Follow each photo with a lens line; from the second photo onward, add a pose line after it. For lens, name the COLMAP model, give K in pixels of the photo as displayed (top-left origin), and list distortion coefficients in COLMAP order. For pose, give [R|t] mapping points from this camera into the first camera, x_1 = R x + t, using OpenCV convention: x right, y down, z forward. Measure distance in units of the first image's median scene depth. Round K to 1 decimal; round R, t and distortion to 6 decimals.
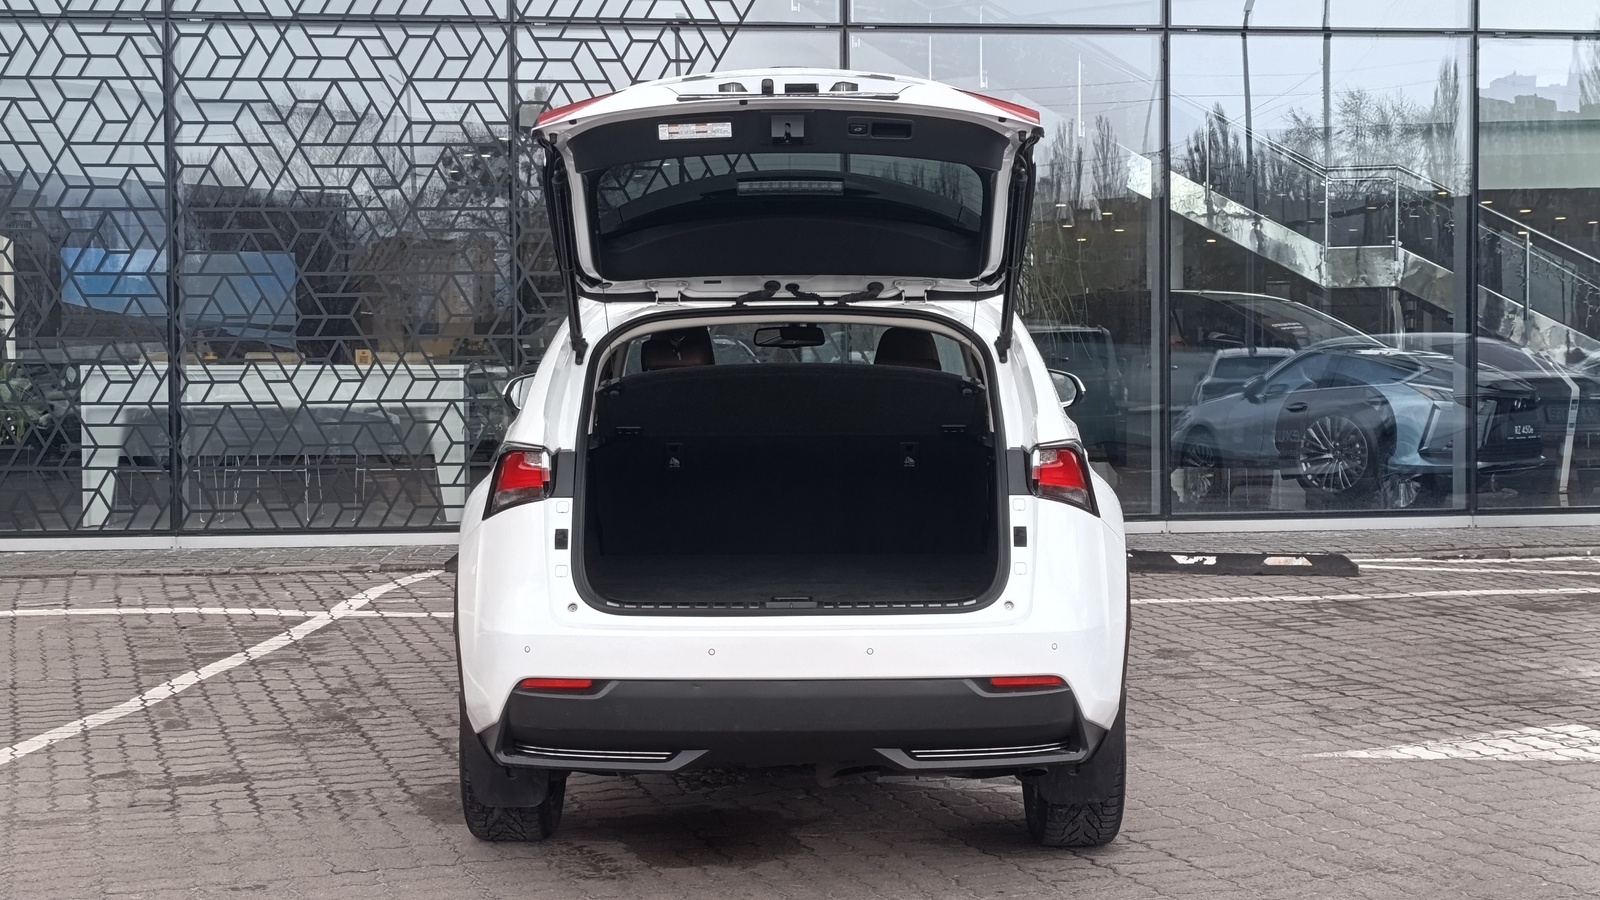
lens RADIAL K [[2300.9, 0, 808.7], [0, 2300.9, 416.3], [0, 0, 1]] dist [0.062450, 0.031564]
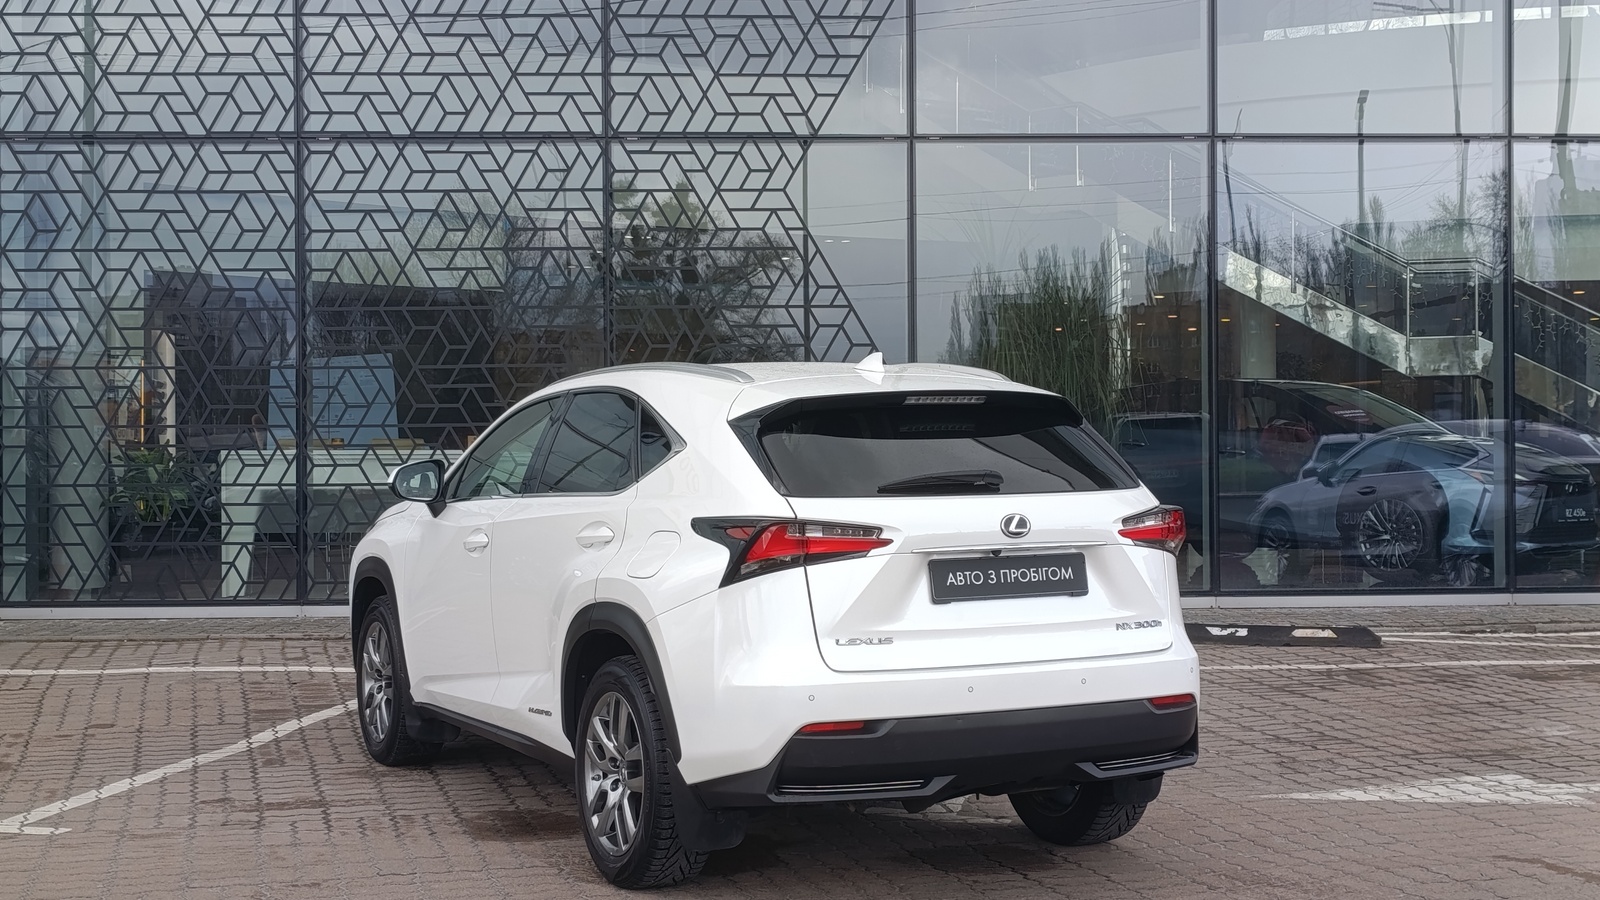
lens RADIAL K [[2300.9, 0, 808.7], [0, 2300.9, 416.3], [0, 0, 1]] dist [0.062450, 0.031564]
pose [[0.997446, -0.000596, -0.071427, 0.045745], [-0.002087, 0.999295, -0.037480, 0.002645], [0.071399, 0.037533, 0.996741, -0.081008]]
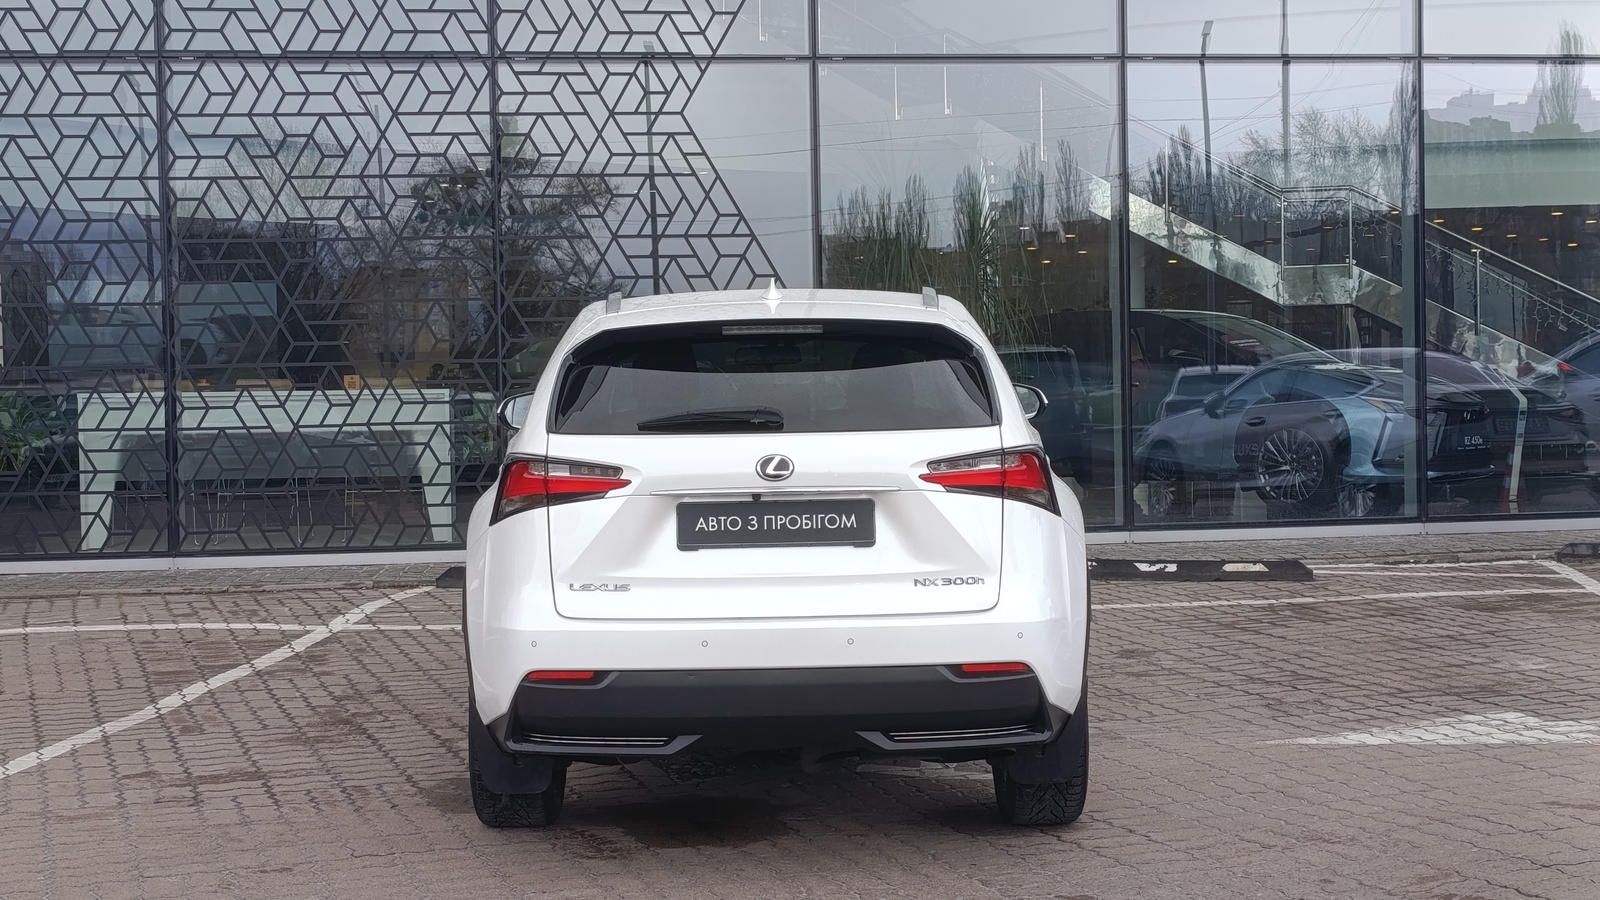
lens RADIAL K [[2291.5, 0, 800.1], [0, 2291.5, 432.7], [0, 0, 1]] dist [0.067470, -0.000820]
pose [[0.999886, -0.011536, 0.009717, -0.002756], [0.011569, 0.999927, -0.003384, 0.002873], [-0.009677, 0.003496, 0.999947, -0.033383]]
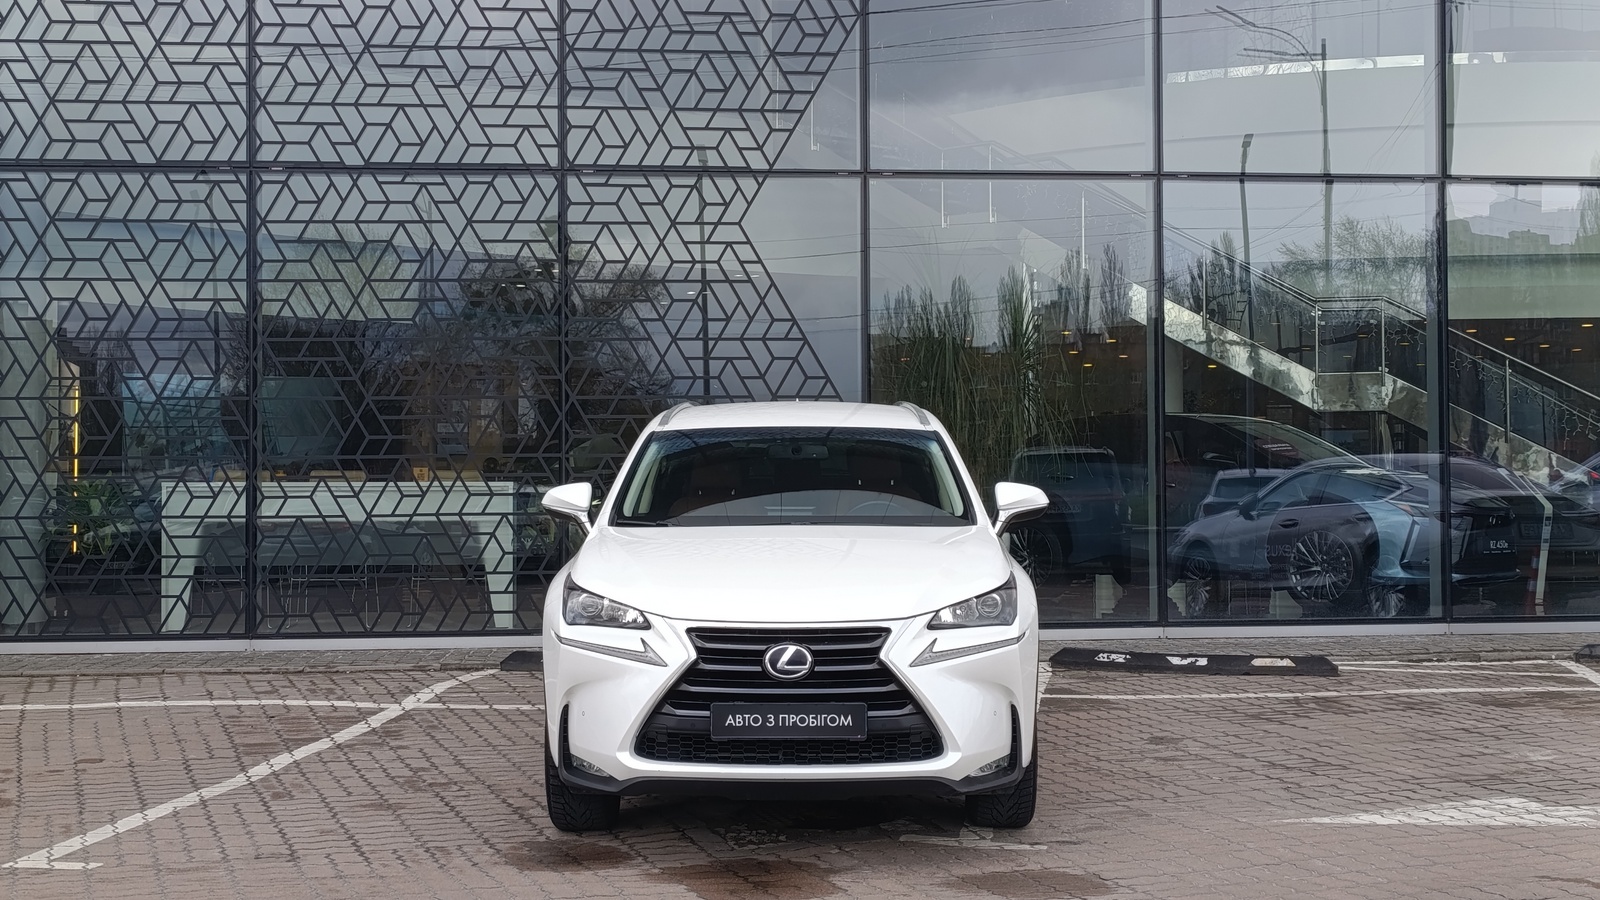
lens RADIAL K [[2296.9, 0, 801.5], [0, 2296.9, 397.7], [0, 0, 1]] dist [0.071250, -0.013873]
pose [[0.999965, 0.000828, -0.008342, -0.005569], [-0.001338, 0.998120, -0.061271, 0.004675], [0.008276, 0.061280, 0.998086, -0.087617]]
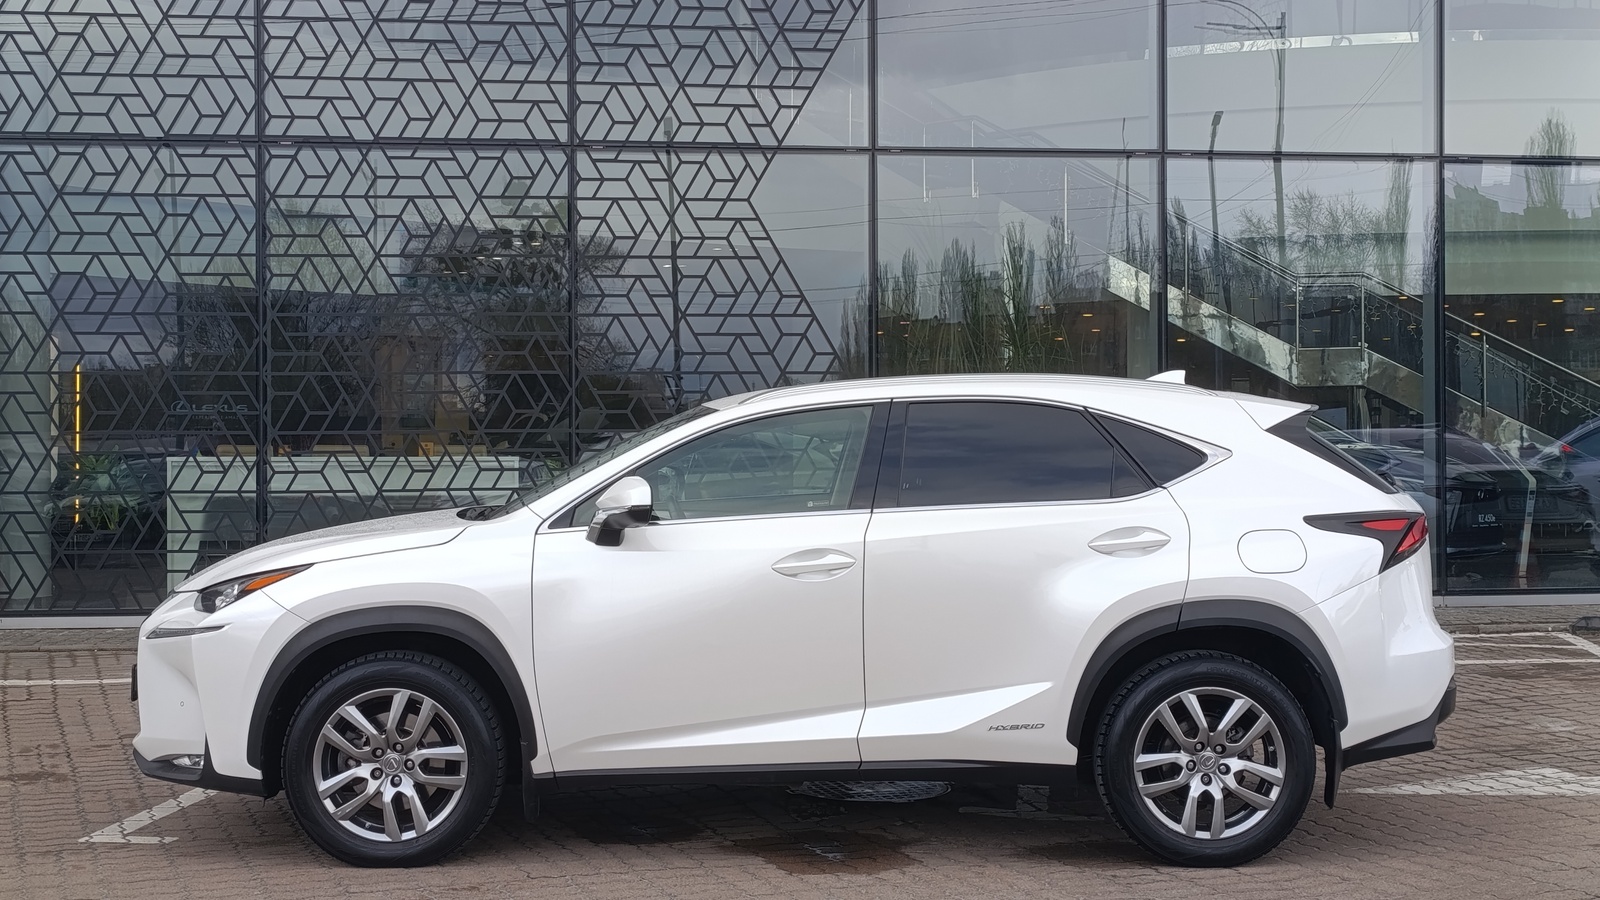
lens RADIAL K [[2300.9, 0, 808.7], [0, 2300.9, 416.3], [0, 0, 1]] dist [0.062450, 0.031564]
pose [[0.999758, 0.002013, 0.021921, -0.040048], [-0.001128, 0.999187, -0.040311, 0.002559], [-0.021985, 0.040276, 0.998947, -0.096872]]
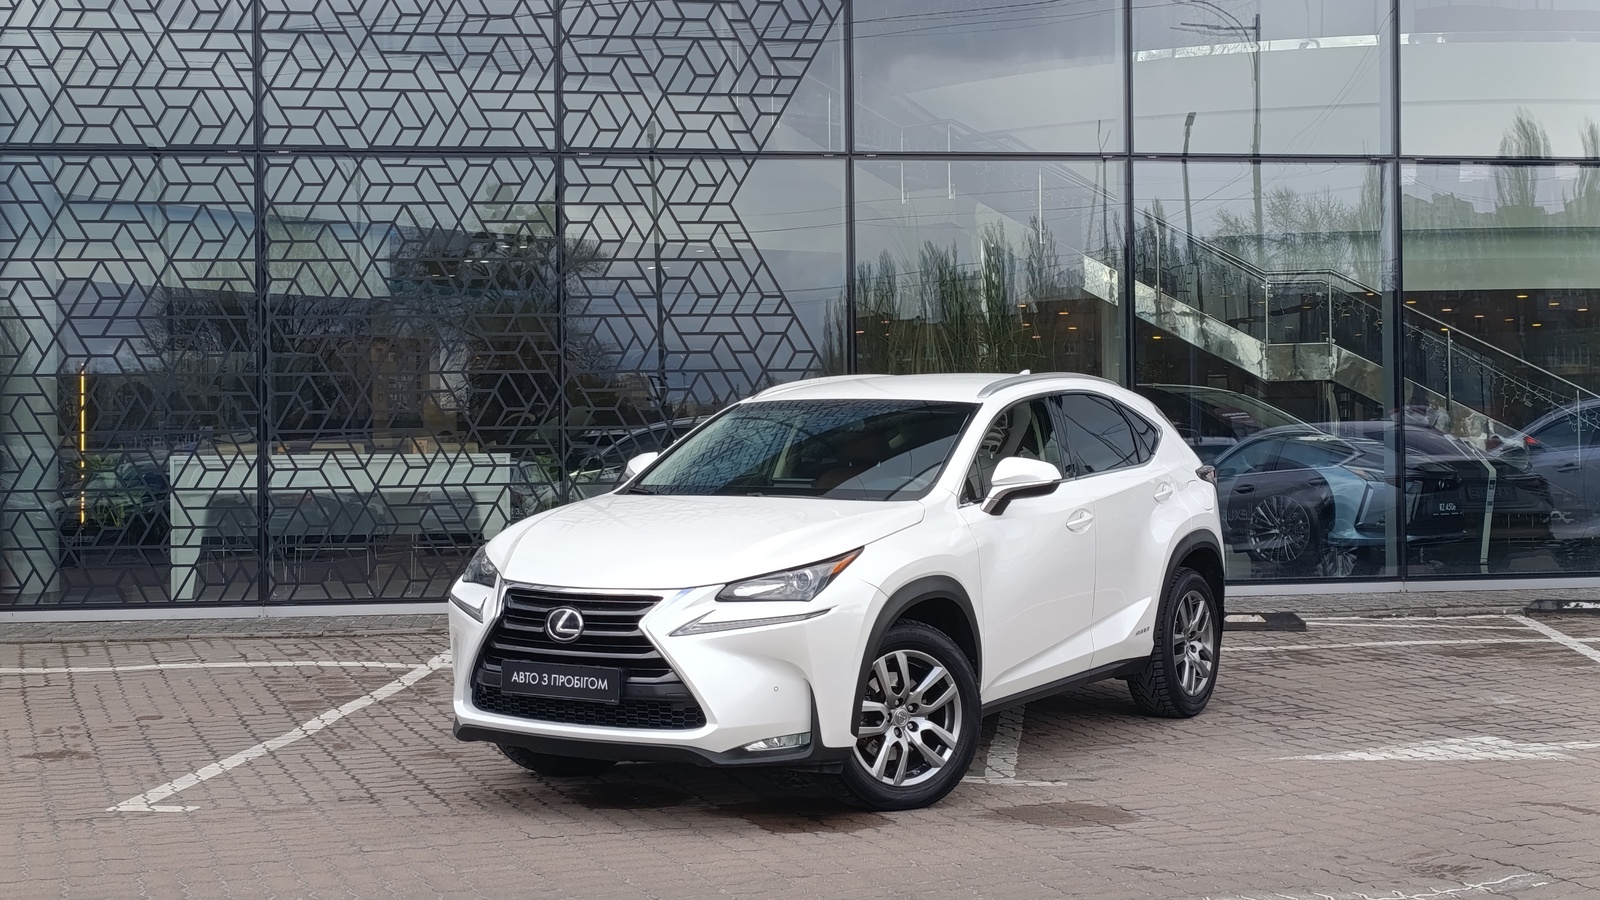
lens RADIAL K [[2303.2, 0, 796.1], [0, 2303.2, 418.9], [0, 0, 1]] dist [0.064806, 0.045875]
pose [[0.999712, -0.004965, 0.023477, -0.039483], [0.005895, 0.999194, -0.039712, 0.006940], [-0.023261, 0.039839, 0.998935, -0.138905]]
